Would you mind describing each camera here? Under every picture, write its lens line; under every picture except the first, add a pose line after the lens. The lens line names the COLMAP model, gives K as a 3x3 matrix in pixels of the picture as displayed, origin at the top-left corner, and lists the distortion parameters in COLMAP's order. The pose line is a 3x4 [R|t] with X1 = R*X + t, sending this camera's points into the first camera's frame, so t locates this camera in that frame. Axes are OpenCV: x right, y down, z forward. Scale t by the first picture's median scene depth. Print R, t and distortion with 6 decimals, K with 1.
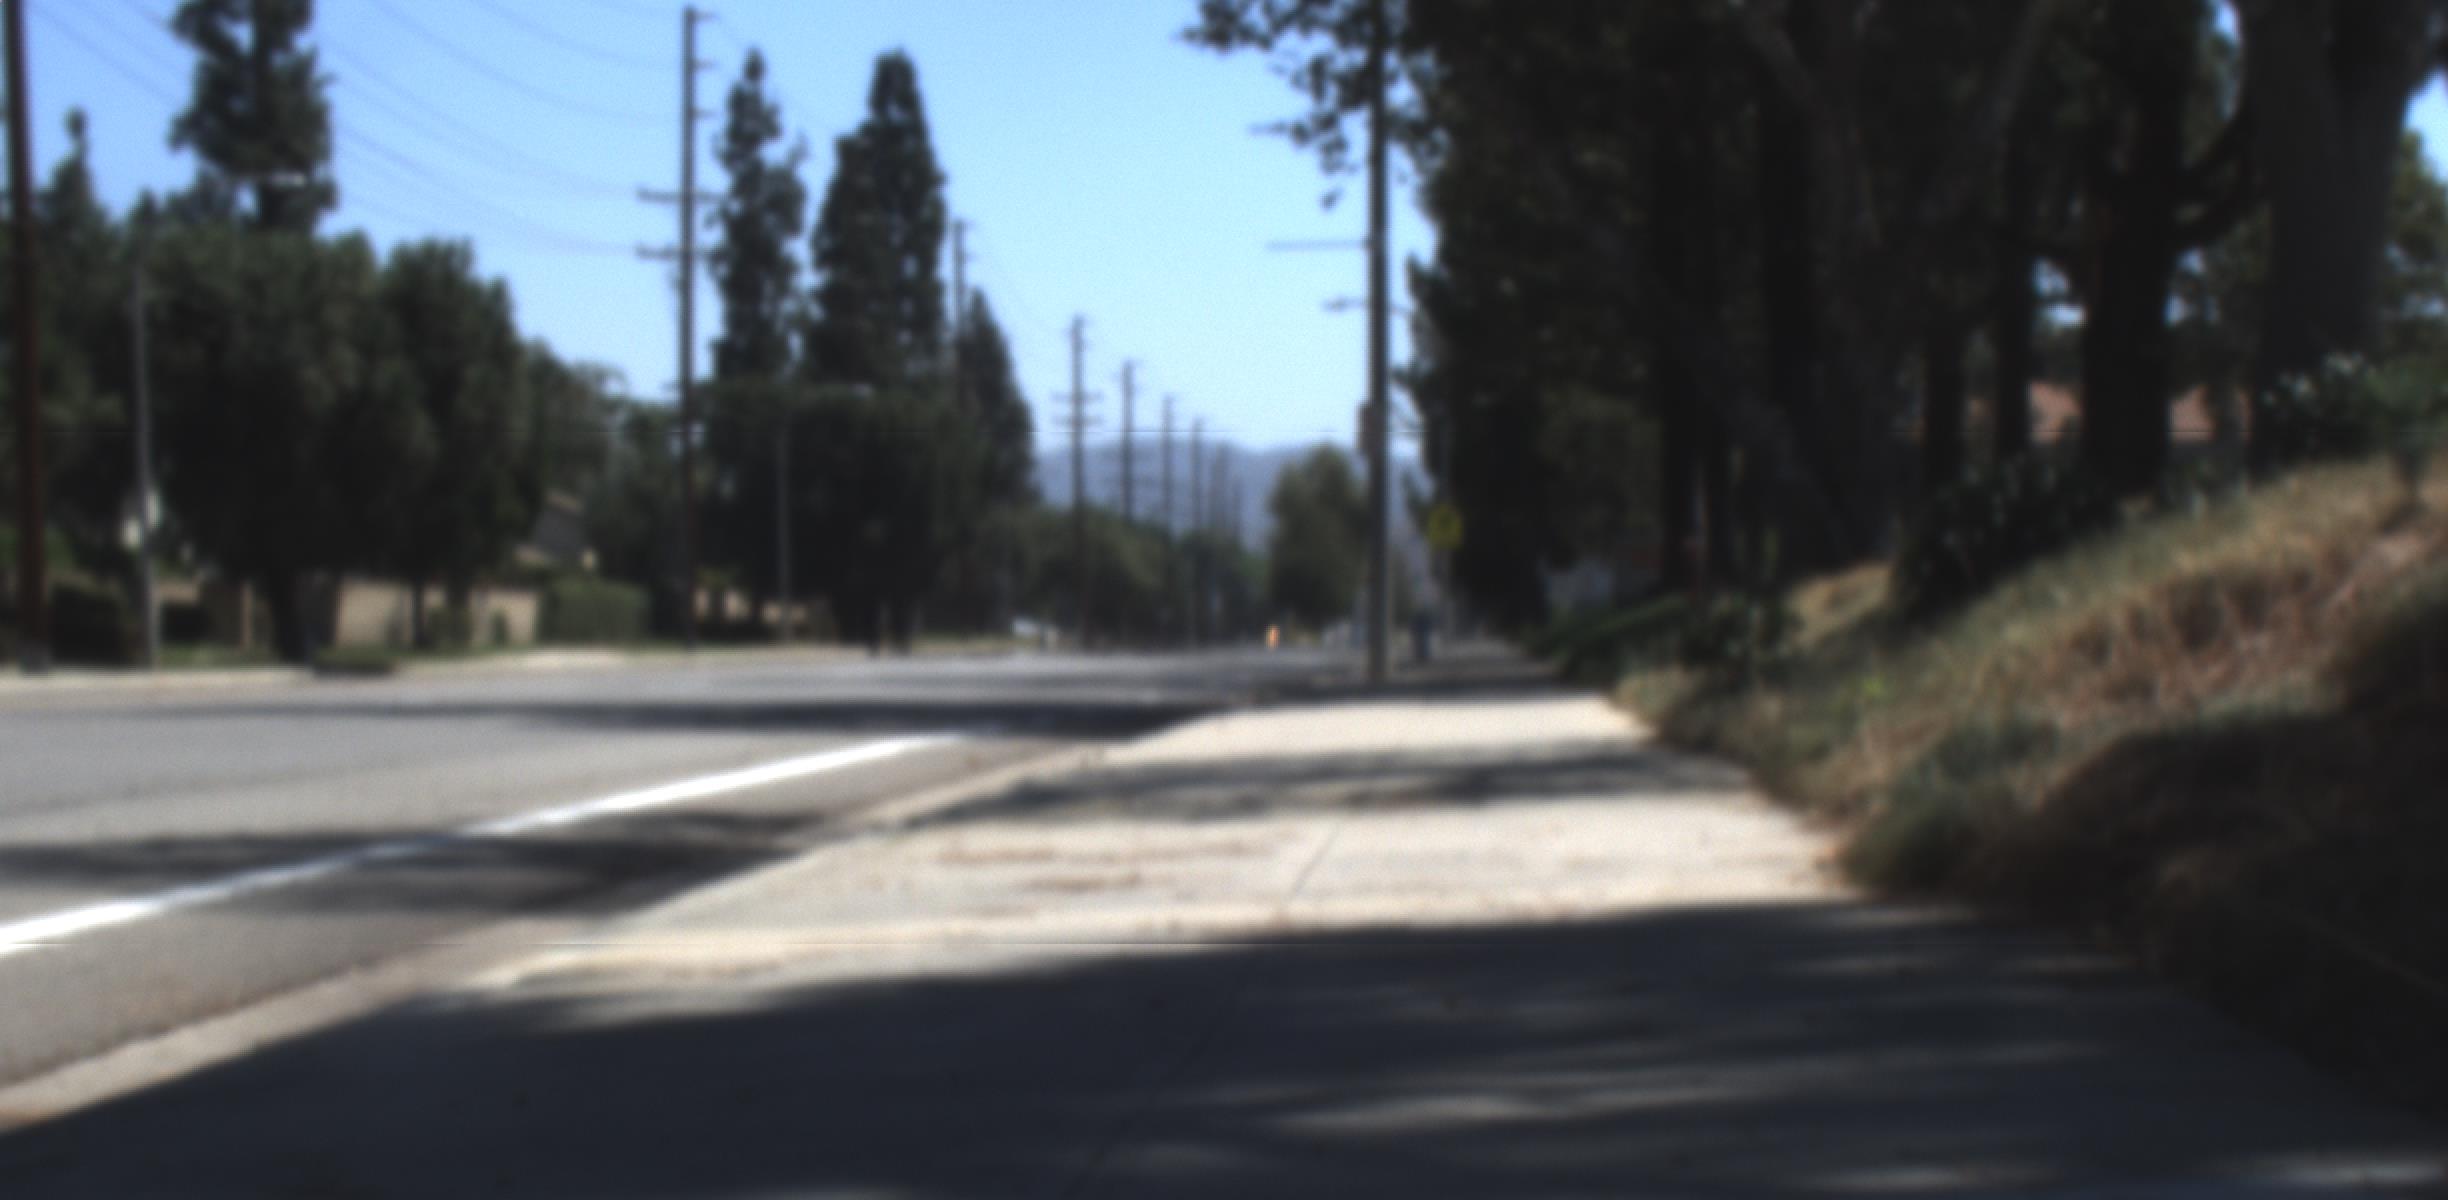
lens RADIAL K [[2253.0, 0, 1260.4], [0, 2253.0, 591.9], [0, 0, 1]] dist [-0.034724, 0.000000]
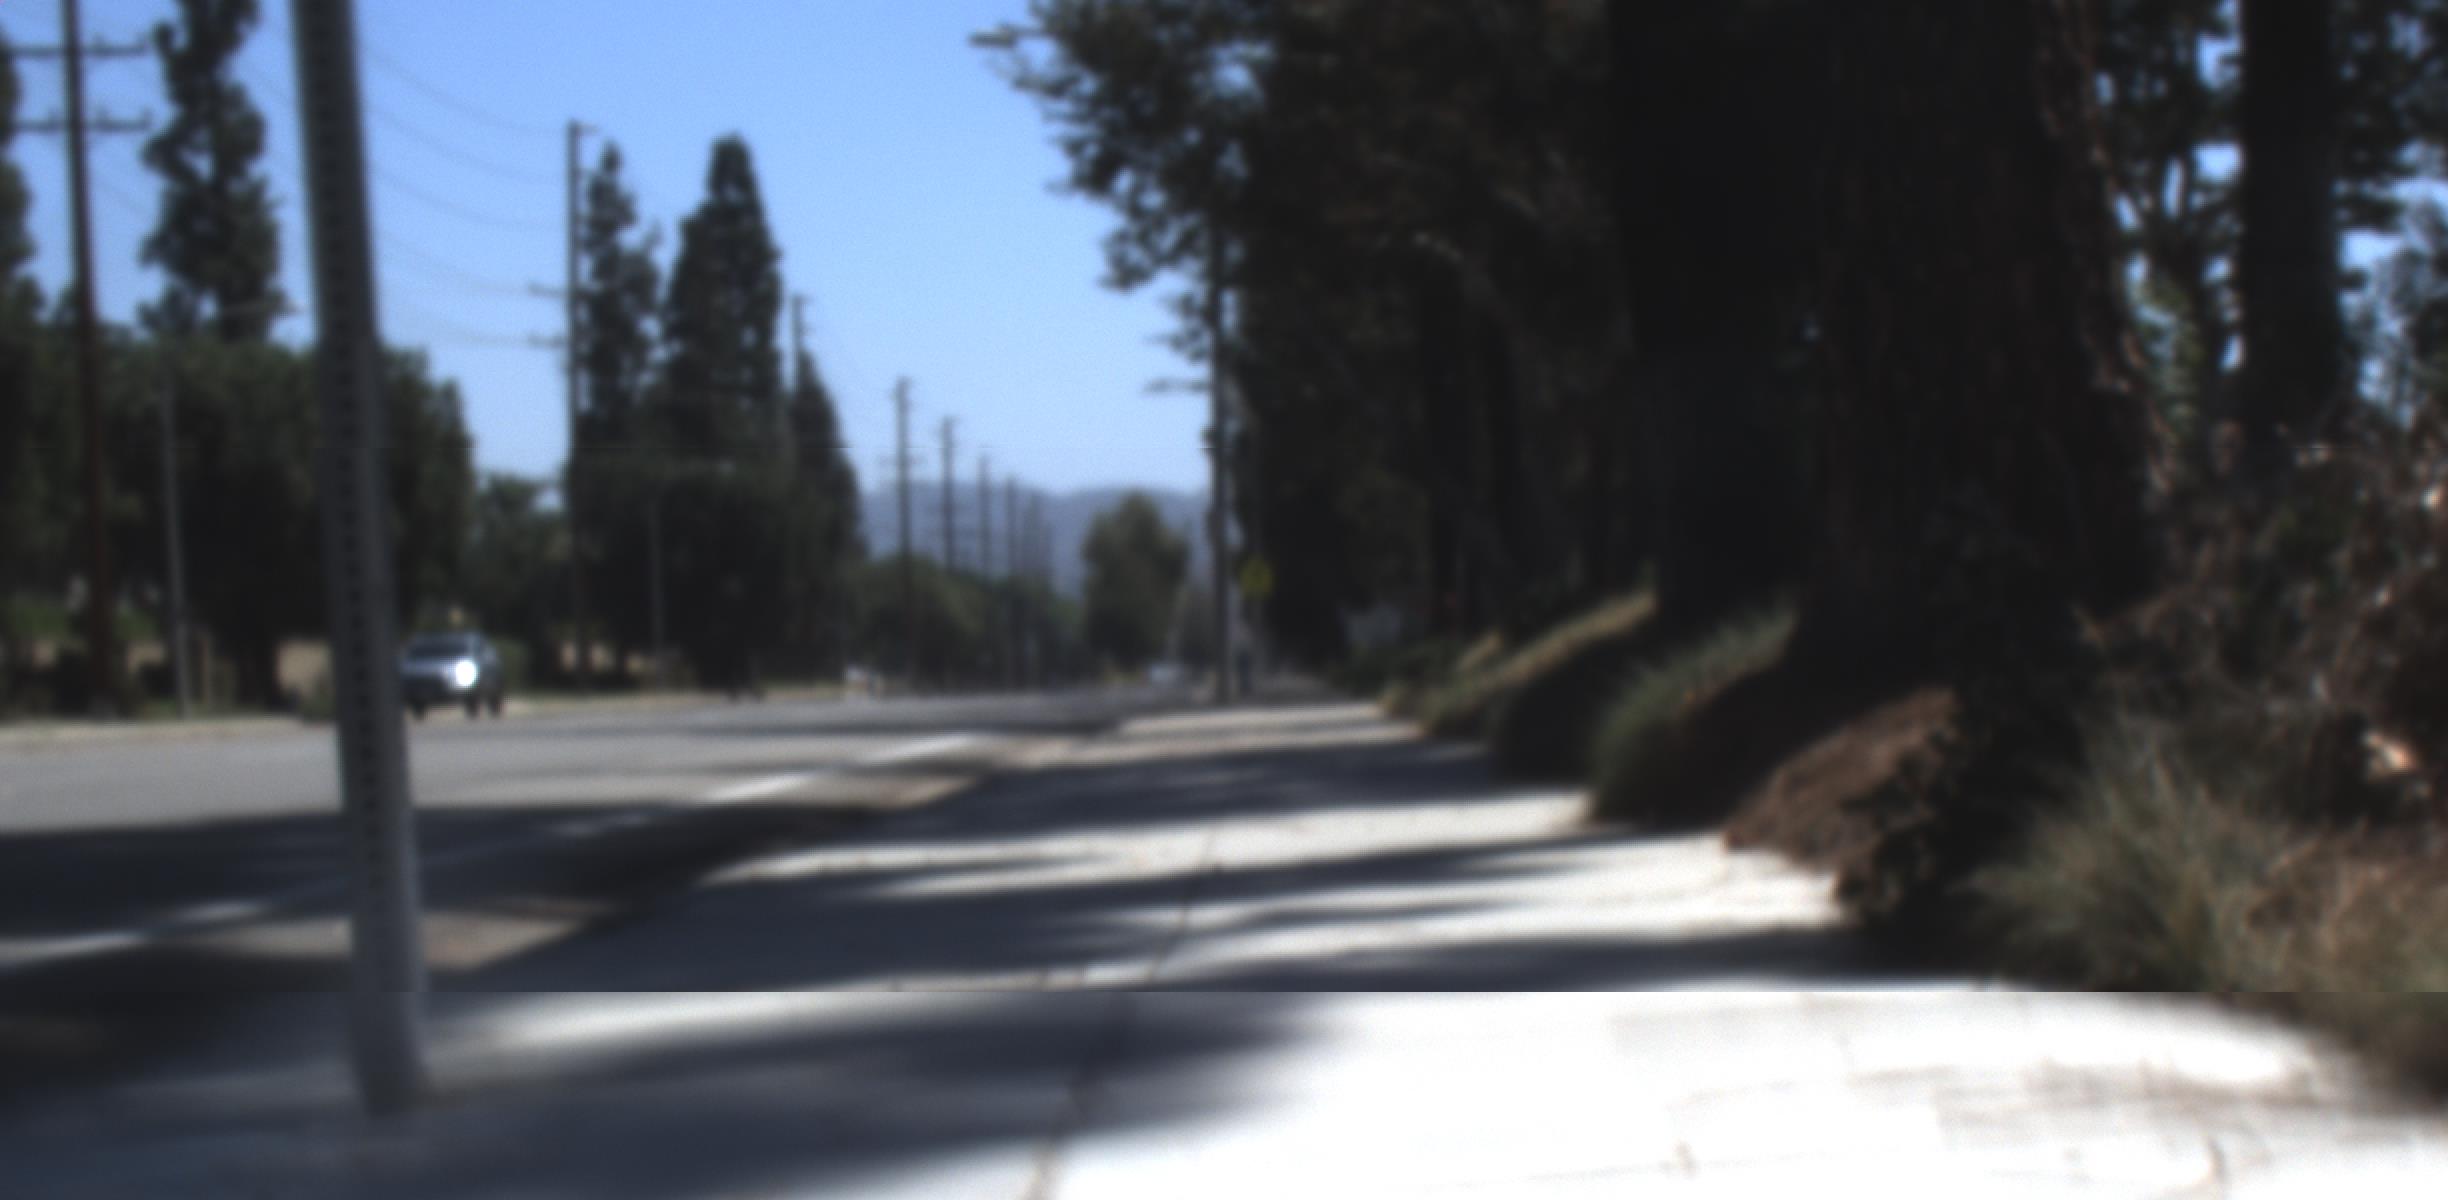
lens RADIAL K [[2253.0, 0, 1188.9], [0, 2253.0, 568.0], [0, 0, 1]] dist [-0.034724, 0.000000]
pose [[0.998432, -0.011109, 0.054872, -0.012893], [0.012706, 0.999503, -0.028848, -0.001746], [-0.054525, 0.029500, 0.998077, -0.163965]]
